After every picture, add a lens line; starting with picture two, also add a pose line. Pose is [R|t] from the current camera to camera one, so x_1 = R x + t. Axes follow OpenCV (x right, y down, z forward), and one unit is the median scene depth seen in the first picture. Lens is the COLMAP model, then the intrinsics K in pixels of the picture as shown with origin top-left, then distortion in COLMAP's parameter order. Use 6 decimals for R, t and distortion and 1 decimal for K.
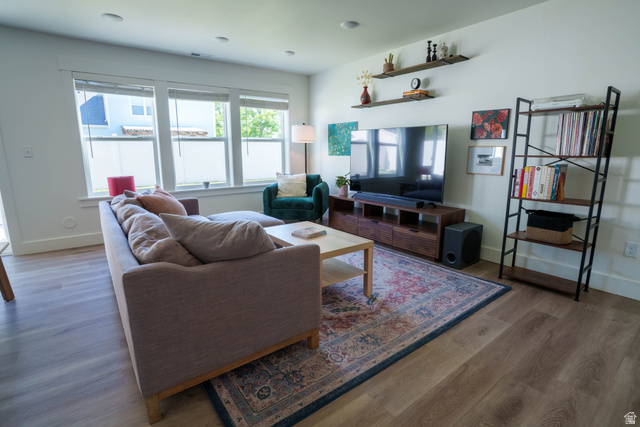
lens RADIAL K [[316.9, 0, 320.0], [0, 316.9, 213.5], [0, 0, 1]] dist [-0.079724, 0.036506]
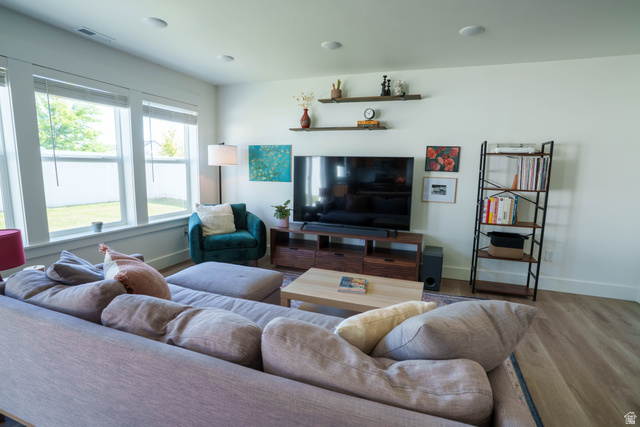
lens RADIAL K [[316.9, 0, 320.0], [0, 316.9, 213.5], [0, 0, 1]] dist [-0.079724, 0.036506]
pose [[0.842998, -0.057975, 0.534783, -0.395802], [0.081040, 0.996516, -0.019716, -0.086826], [-0.531777, 0.059960, 0.844759, 0.240261]]
